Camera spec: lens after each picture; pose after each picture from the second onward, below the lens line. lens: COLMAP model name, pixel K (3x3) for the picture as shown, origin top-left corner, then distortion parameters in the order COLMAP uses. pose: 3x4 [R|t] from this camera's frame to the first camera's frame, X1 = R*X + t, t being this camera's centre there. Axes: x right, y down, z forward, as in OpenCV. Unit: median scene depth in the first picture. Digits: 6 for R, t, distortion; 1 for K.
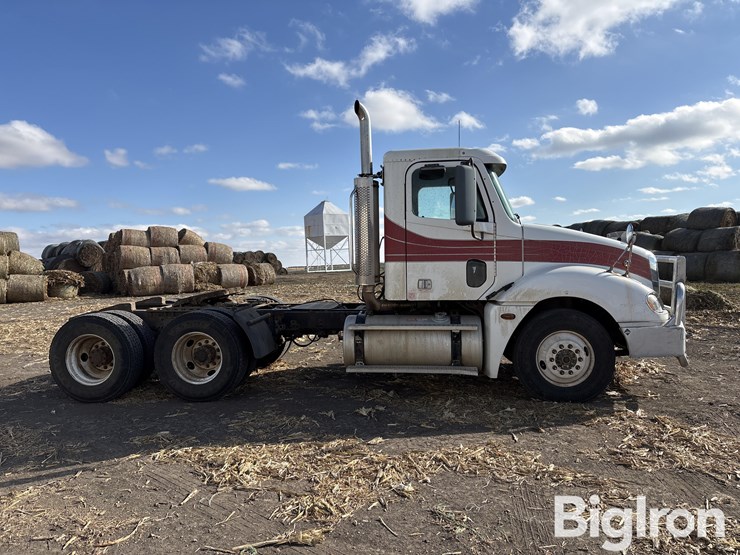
lens RADIAL K [[562.7, 0, 349.0], [0, 562.7, 268.4], [0, 0, 1]] dist [0.027456, -0.006027]
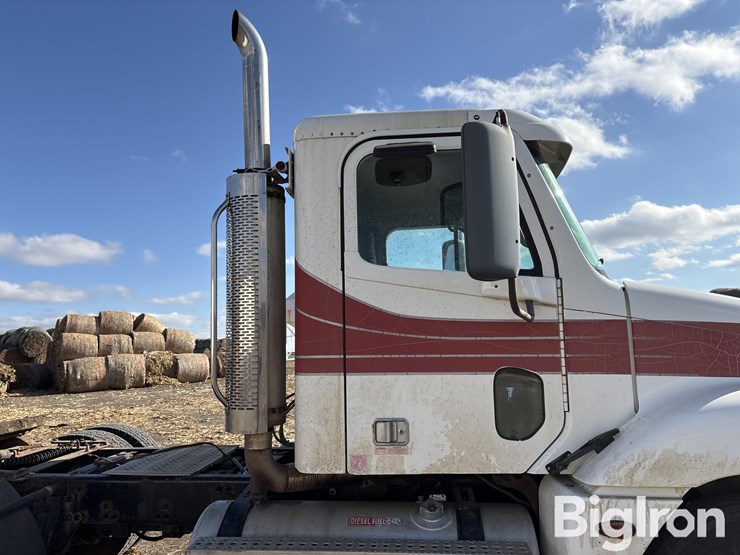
lens RADIAL K [[562.7, 0, 349.0], [0, 562.7, 268.4], [0, 0, 1]] dist [0.027456, -0.006027]
pose [[0.999677, 0.000751, 0.025413, 0.023224], [0.003124, 0.988355, -0.152133, -0.006301], [-0.025231, 0.152163, 0.988033, 0.144783]]
